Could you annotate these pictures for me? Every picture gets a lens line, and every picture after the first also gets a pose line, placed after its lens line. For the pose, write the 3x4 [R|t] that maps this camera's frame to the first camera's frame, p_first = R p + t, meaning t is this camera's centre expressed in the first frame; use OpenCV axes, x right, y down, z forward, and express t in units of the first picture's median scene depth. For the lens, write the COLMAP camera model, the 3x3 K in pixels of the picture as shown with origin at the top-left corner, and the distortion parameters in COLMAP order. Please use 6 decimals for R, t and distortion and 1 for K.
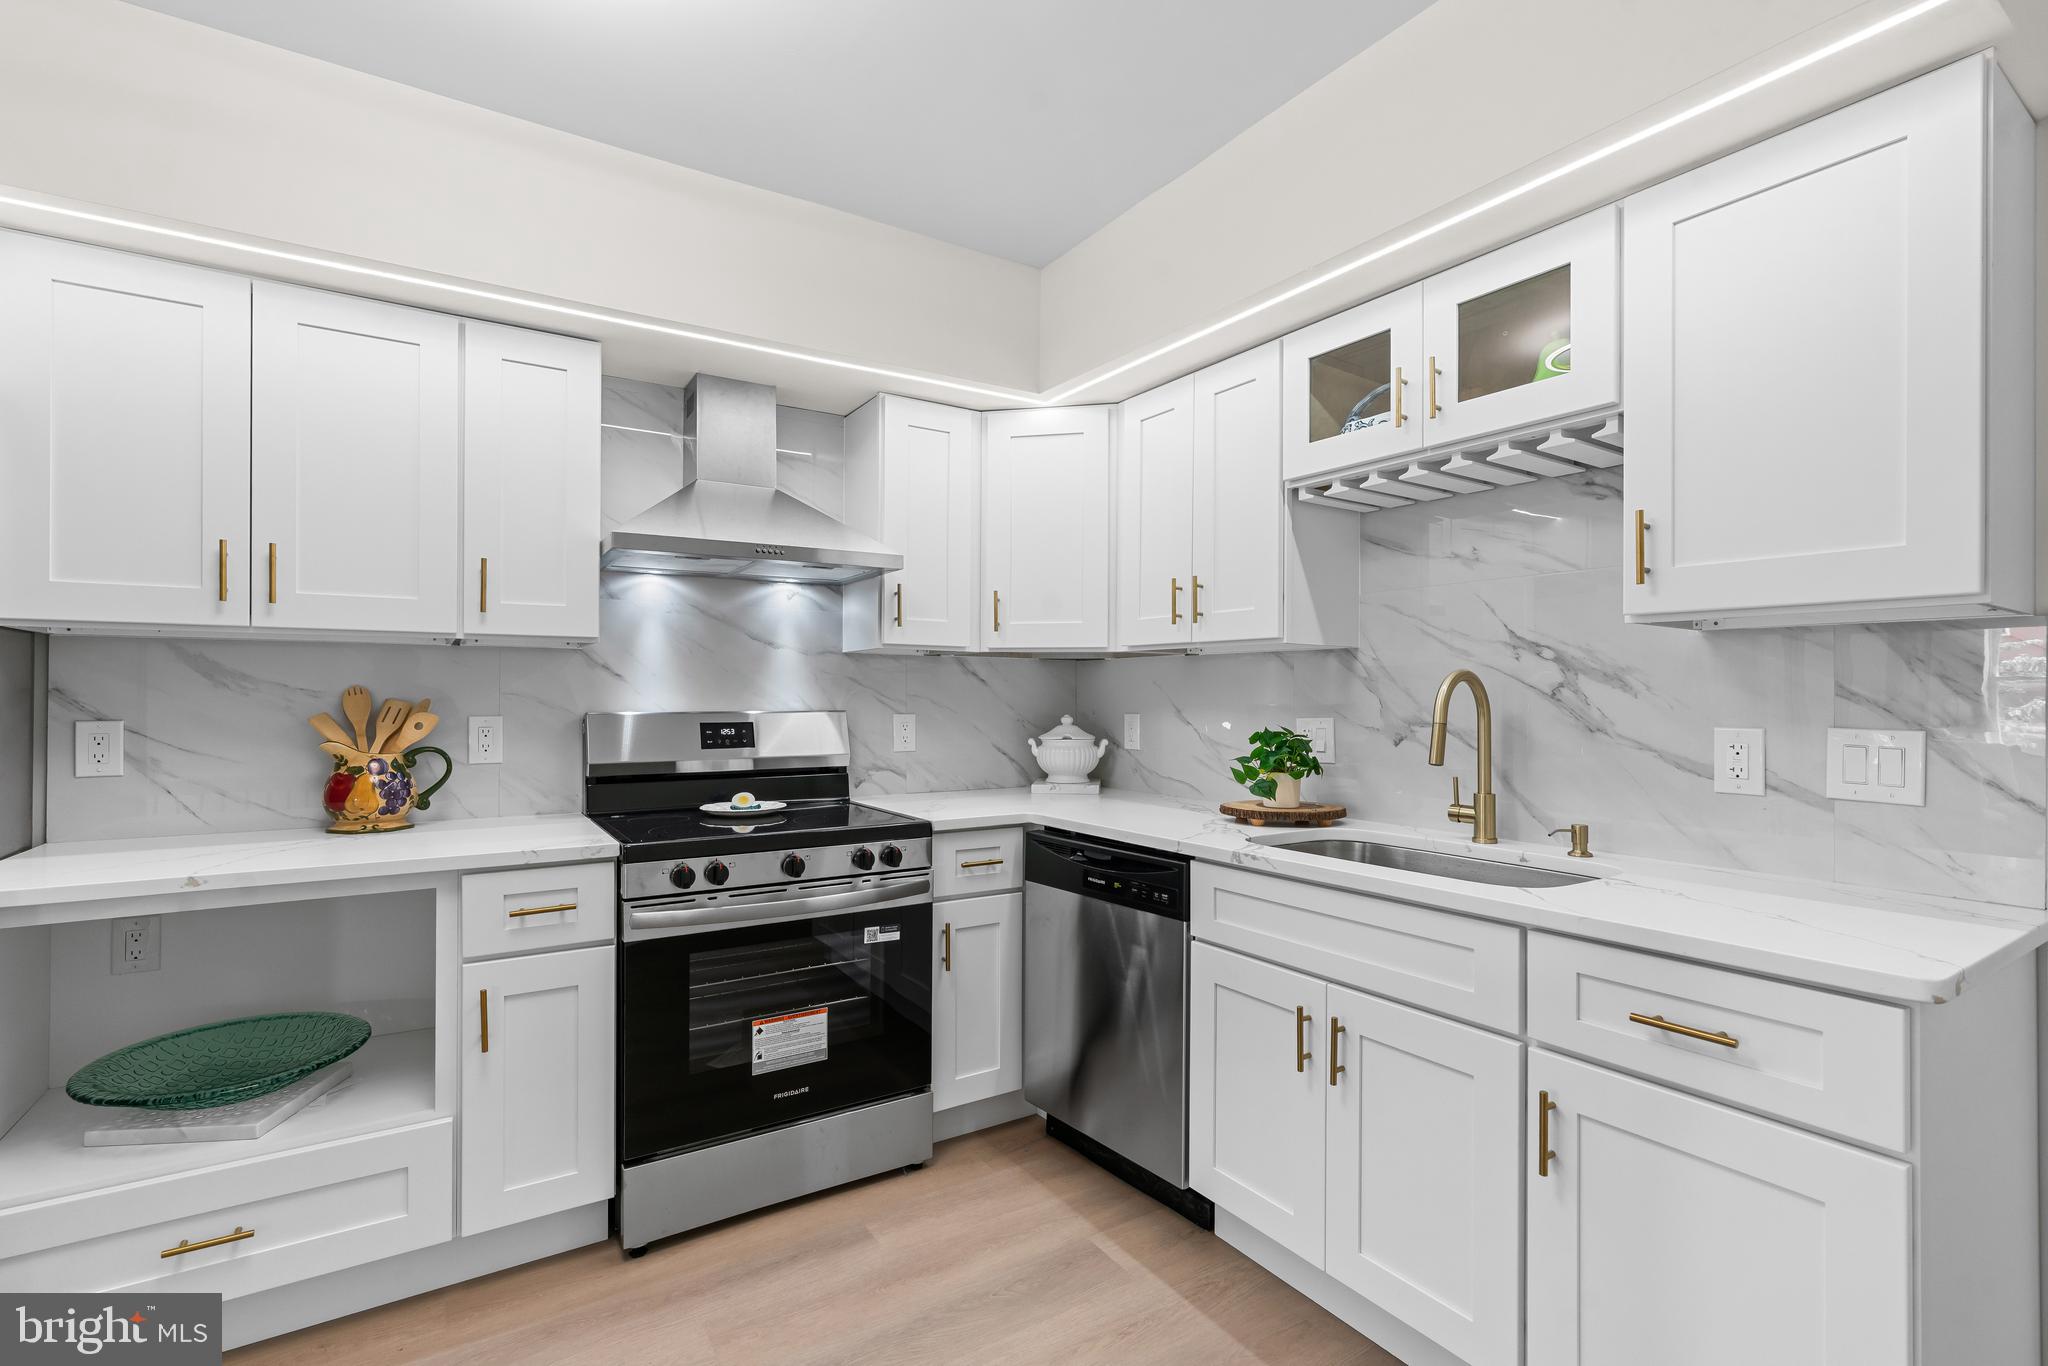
lens RADIAL K [[932.3, 0, 1018.0], [0, 932.3, 693.9], [0, 0, 1]] dist [-0.005656, 0.003574]
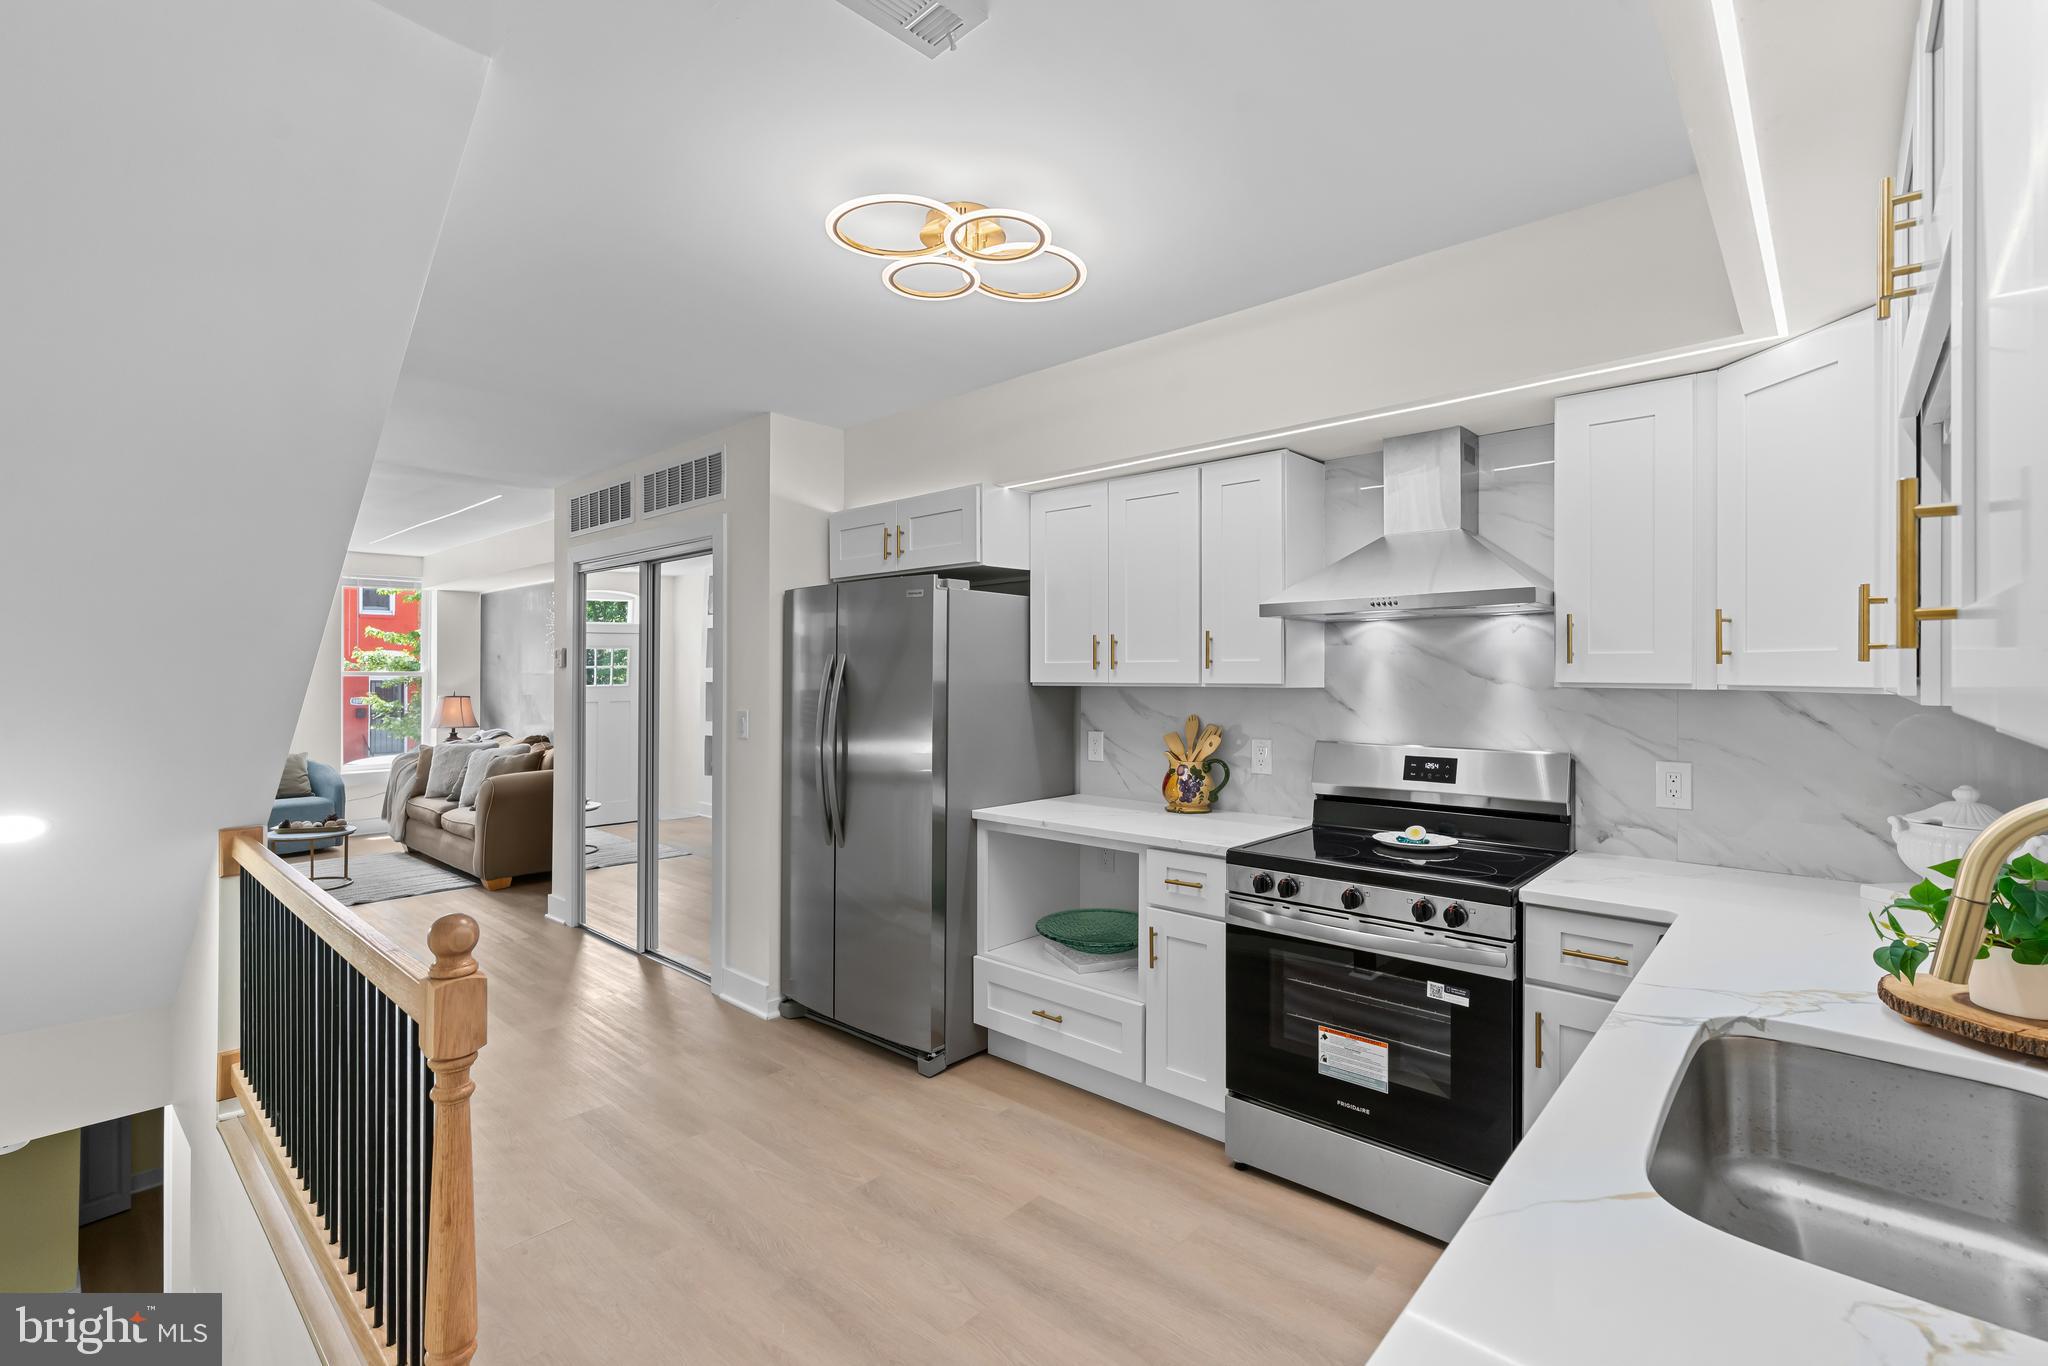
lens RADIAL K [[932.3, 0, 1009.7], [0, 932.3, 665.7], [0, 0, 1]] dist [-0.005656, 0.003574]
pose [[0.250282, -0.010206, -0.968119, 0.703073], [0.004067, 0.999947, -0.009490, -0.077110], [0.968164, -0.001562, 0.250310, 0.336233]]
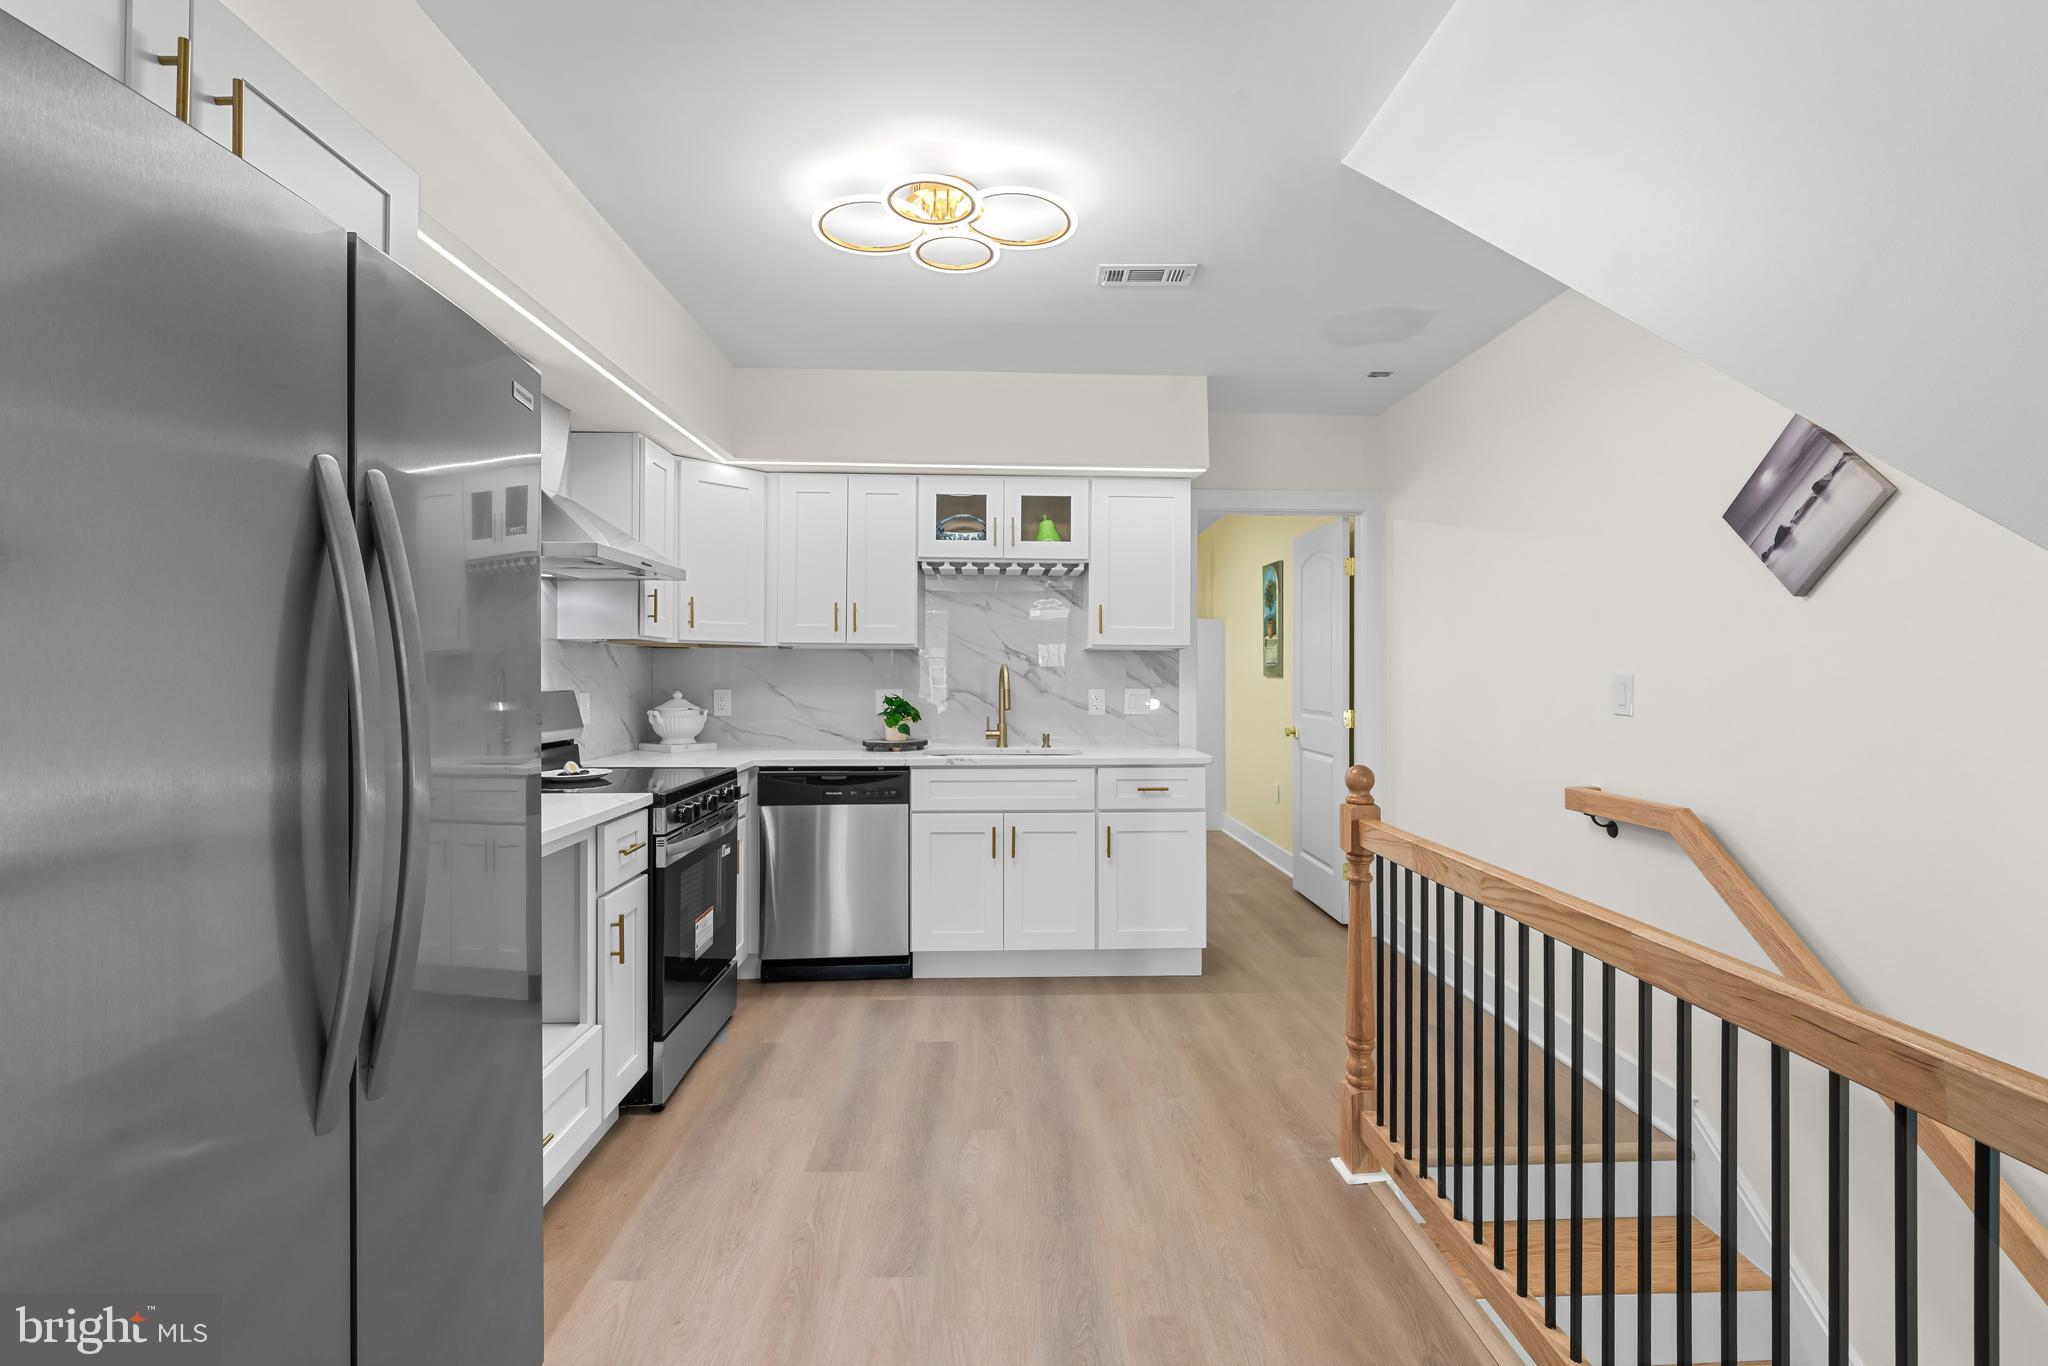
lens RADIAL K [[932.3, 0, 1029.2], [0, 932.3, 667.1], [0, 0, 1]] dist [-0.005656, 0.003574]
pose [[0.505064, 0.004094, 0.863072, -1.158879], [-0.003439, 0.999990, -0.002730, -0.012297], [-0.863075, -0.001589, 0.505074, -0.092361]]
